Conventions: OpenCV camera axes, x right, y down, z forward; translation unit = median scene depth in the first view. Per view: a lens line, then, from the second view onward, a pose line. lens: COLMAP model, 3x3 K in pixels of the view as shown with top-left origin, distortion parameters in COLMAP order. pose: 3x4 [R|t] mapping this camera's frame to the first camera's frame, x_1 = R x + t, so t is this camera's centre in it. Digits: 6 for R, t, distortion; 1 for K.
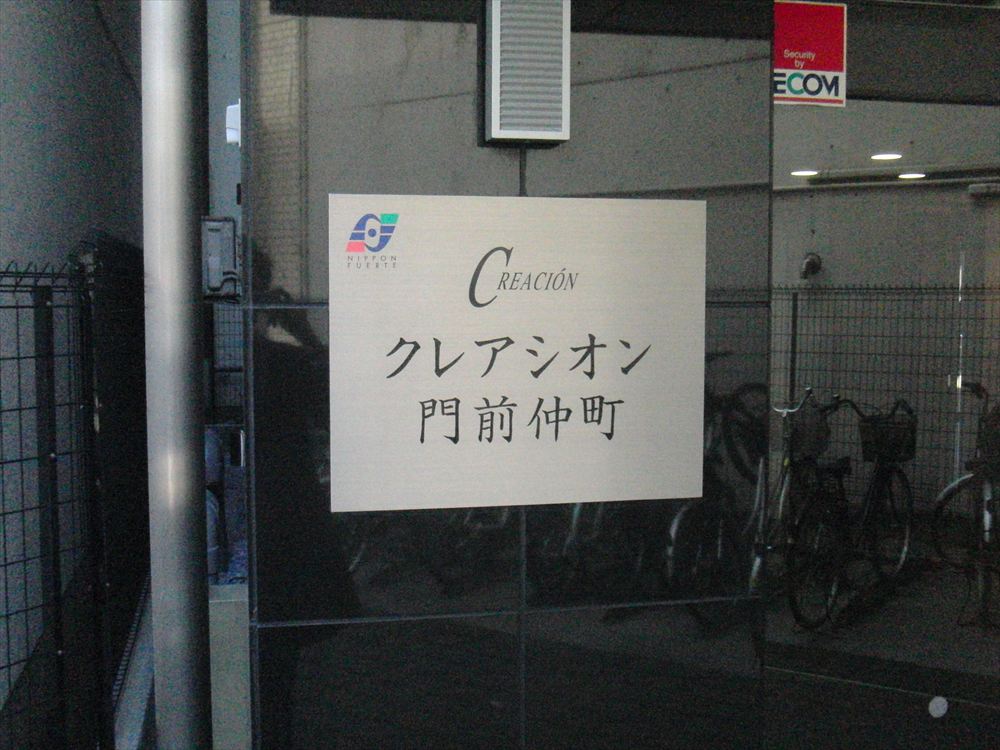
lens RADIAL K [[1113.6, 0, 500.0], [0, 1113.6, 375.0], [0, 0, 1]] dist [-0.049133, 0.017006]
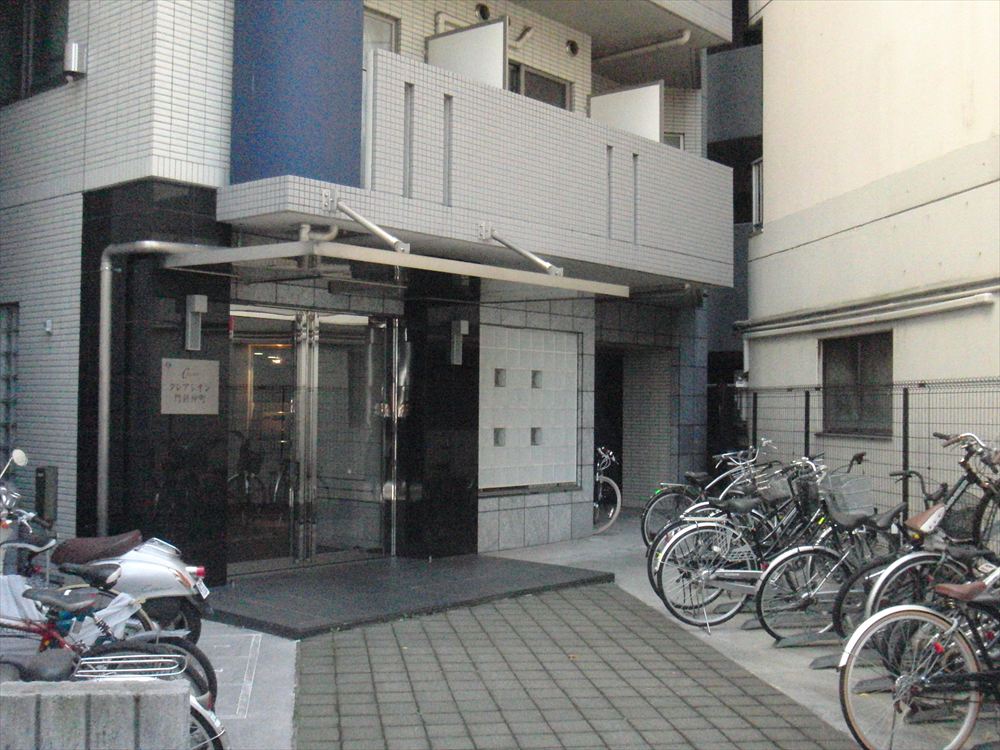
lens RADIAL K [[1151.2, 0, 498.6], [0, 1151.2, 390.7], [0, 0, 1]] dist [-0.102388, 0.109468]
pose [[0.785601, 0.032159, 0.617897, -2.288124], [0.020007, 0.996806, -0.077317, 0.469164], [-0.618410, 0.073102, 0.782448, -4.422328]]
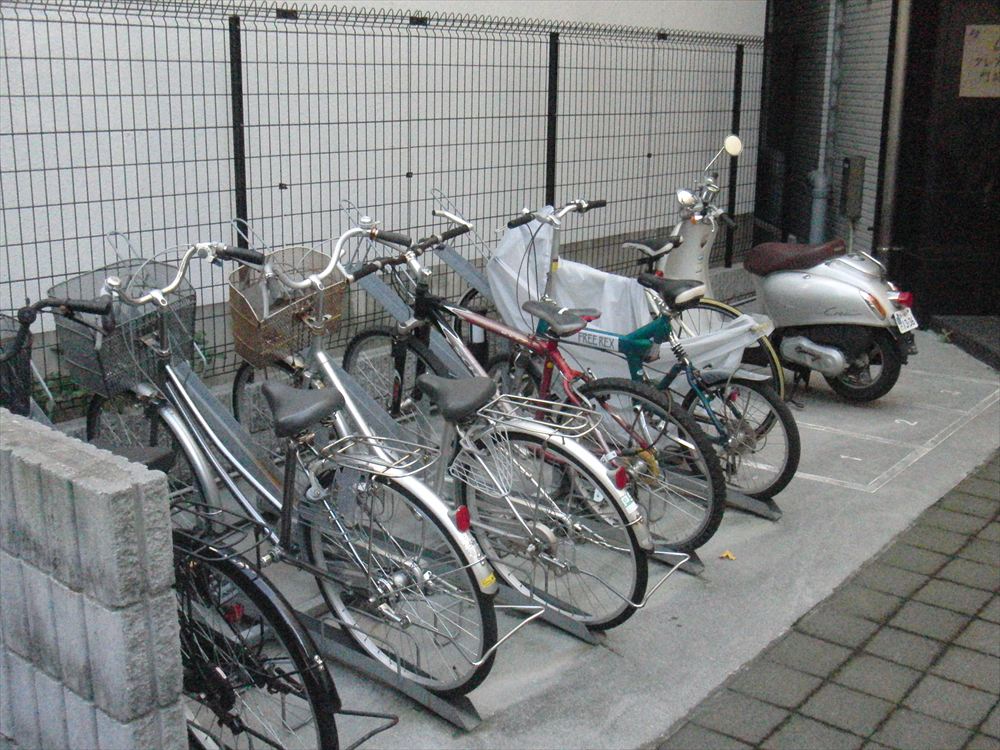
lens RADIAL K [[1151.2, 0, 498.6], [0, 1151.2, 390.7], [0, 0, 1]] dist [-0.102388, 0.109468]
pose [[0.981265, 0.066477, -0.180832, -1.038179], [-0.029362, 0.979222, 0.200652, 0.411732], [0.190414, -0.191583, 0.962828, -3.896807]]
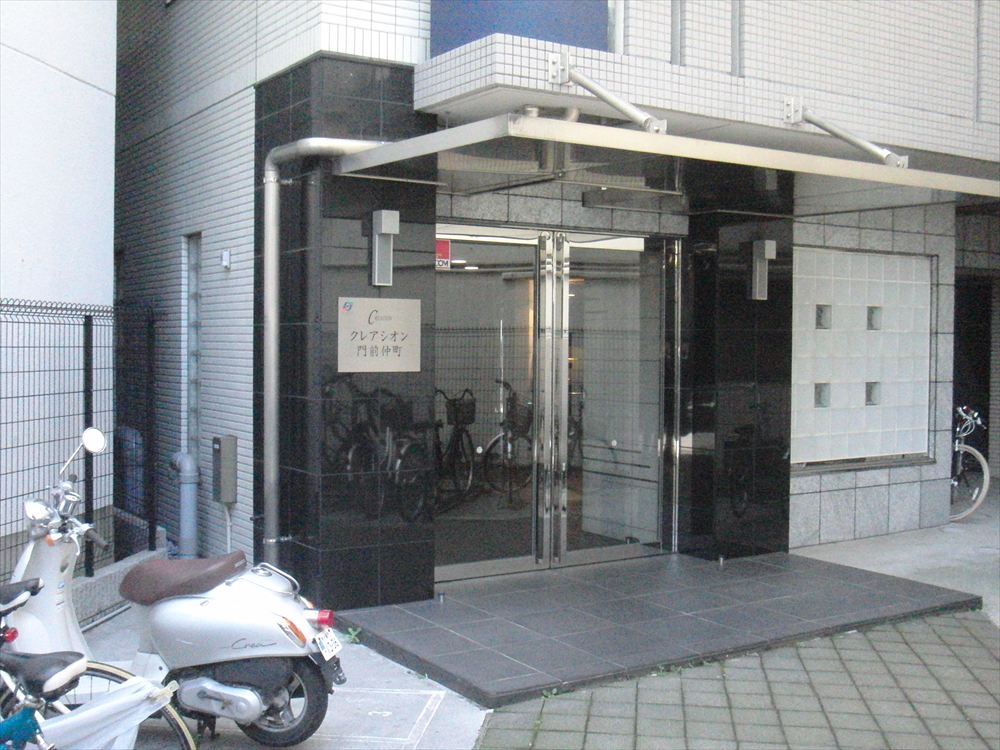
lens RADIAL K [[1151.2, 0, 498.6], [0, 1151.2, 390.7], [0, 0, 1]] dist [-0.102388, 0.109468]
pose [[0.931632, 0.004638, 0.363373, -1.115413], [0.005612, 0.999616, -0.027145, 0.303477], [-0.363360, 0.027328, 0.931248, -3.141866]]
